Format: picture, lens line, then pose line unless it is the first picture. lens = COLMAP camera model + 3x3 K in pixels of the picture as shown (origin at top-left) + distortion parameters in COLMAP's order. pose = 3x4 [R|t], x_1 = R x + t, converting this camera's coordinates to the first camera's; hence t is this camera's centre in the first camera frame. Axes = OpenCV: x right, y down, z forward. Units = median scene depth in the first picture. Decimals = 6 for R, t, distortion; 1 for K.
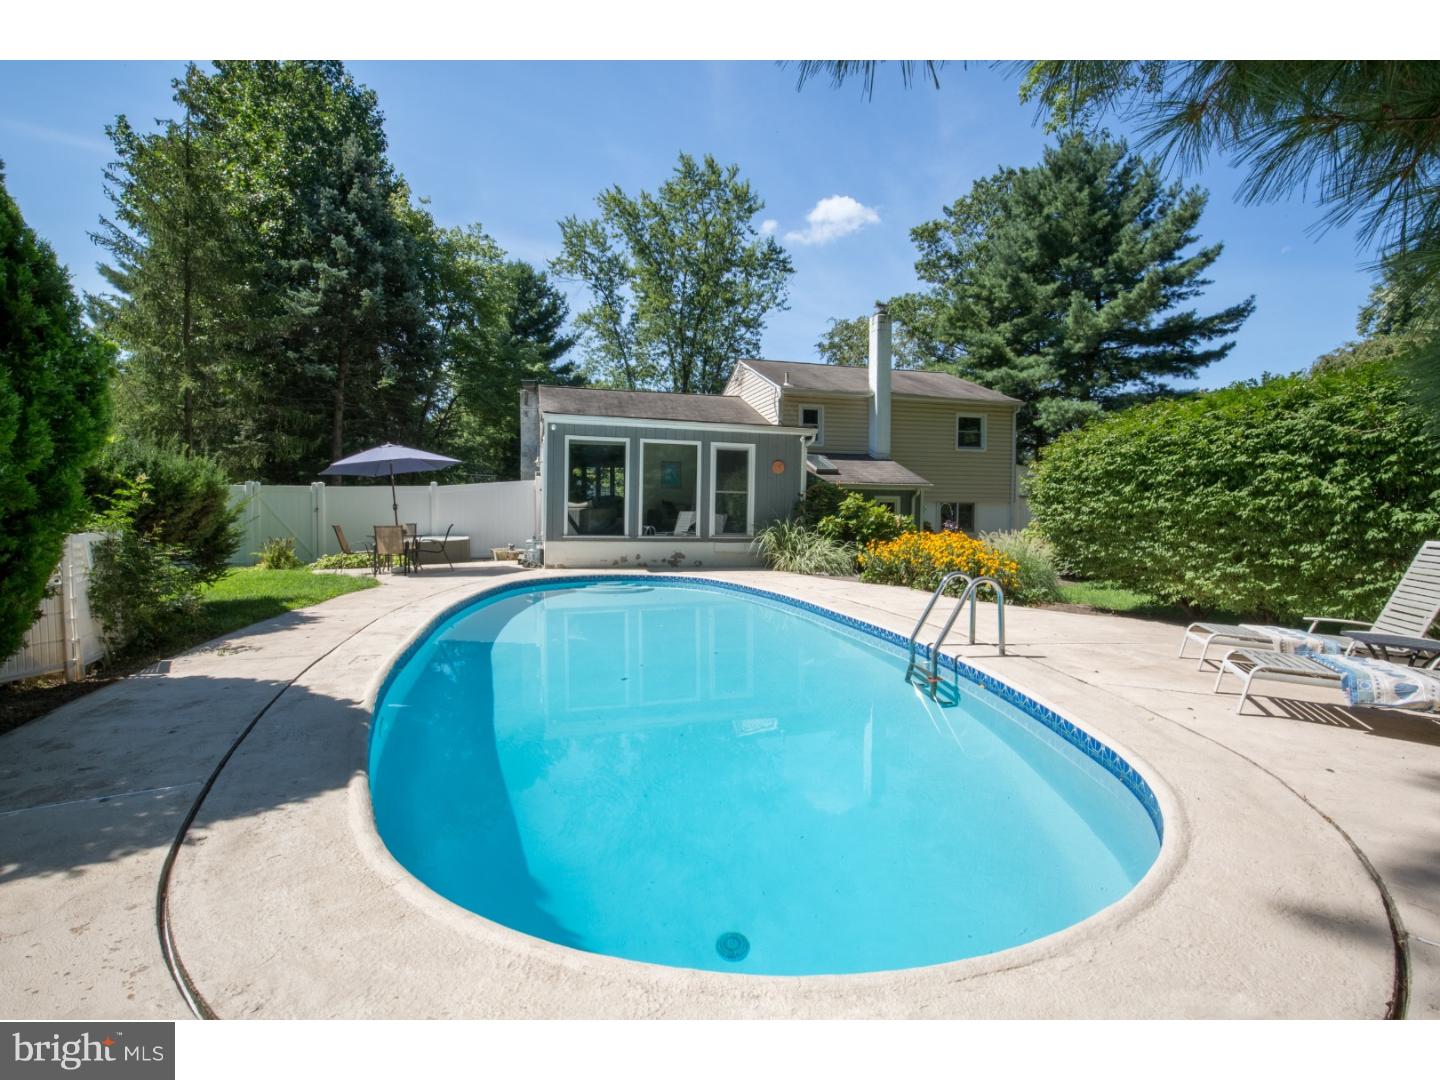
lens RADIAL K [[654.7, 0, 716.4], [0, 654.7, 535.5], [0, 0, 1]] dist [-0.031158, 0.003126]
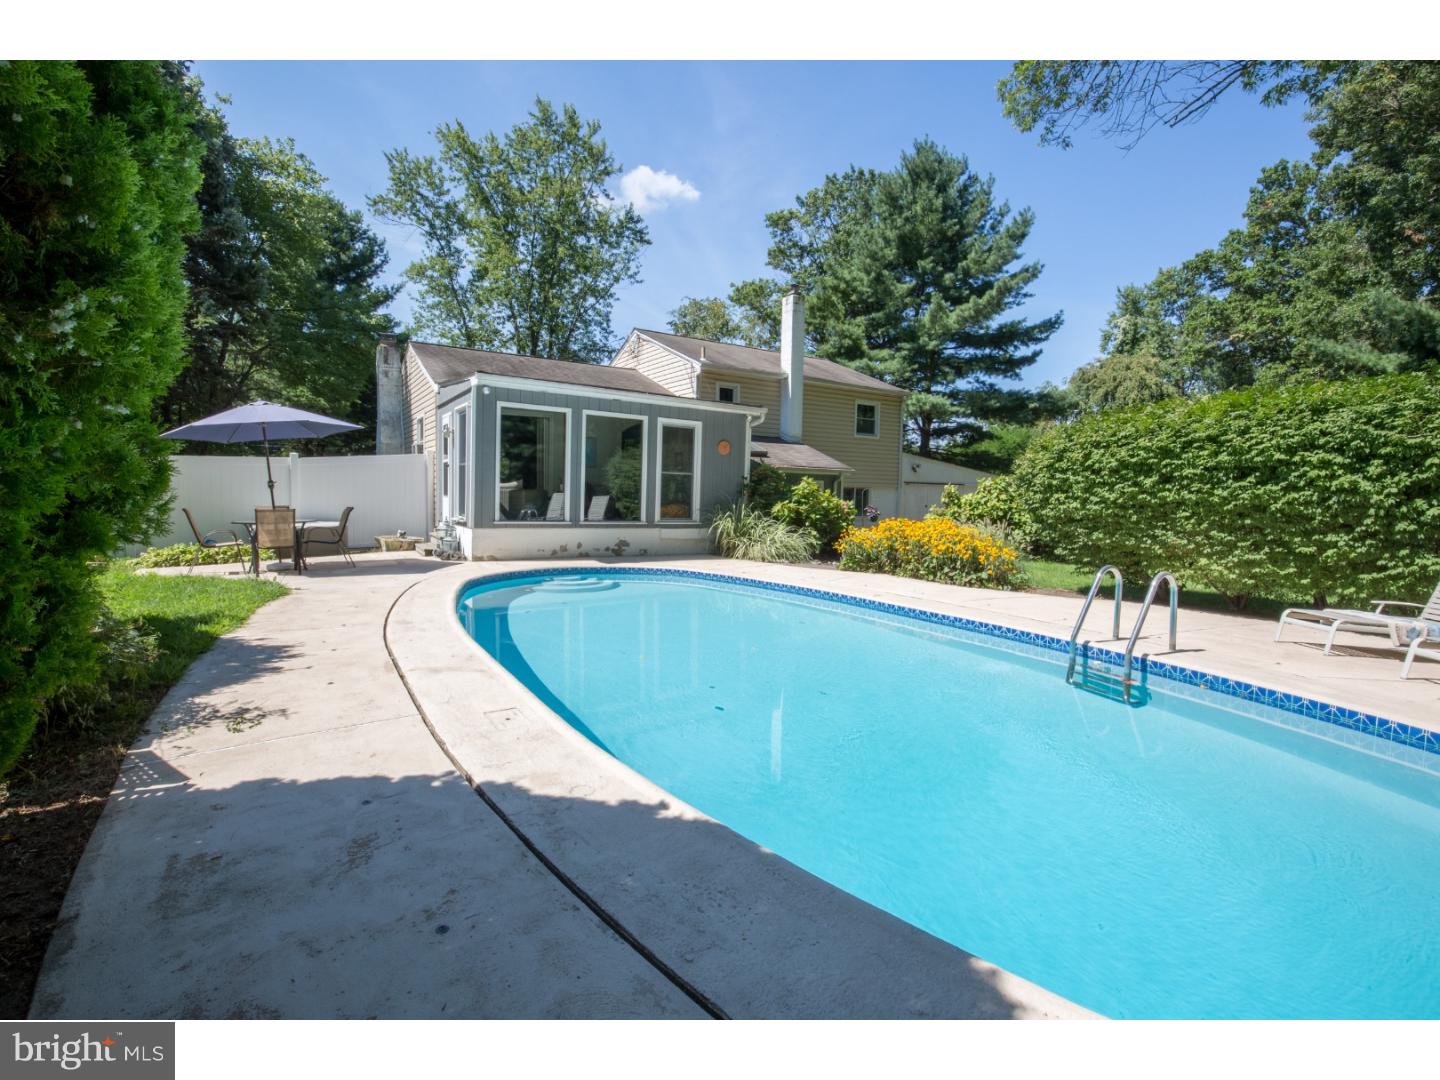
lens RADIAL K [[654.7, 0, 722.2], [0, 654.7, 534.1], [0, 0, 1]] dist [-0.031158, 0.003126]
pose [[0.955420, -0.006141, 0.295186, -0.134821], [-0.002081, 0.999619, 0.027530, -0.004849], [-0.295243, -0.026917, 0.955043, 0.076399]]
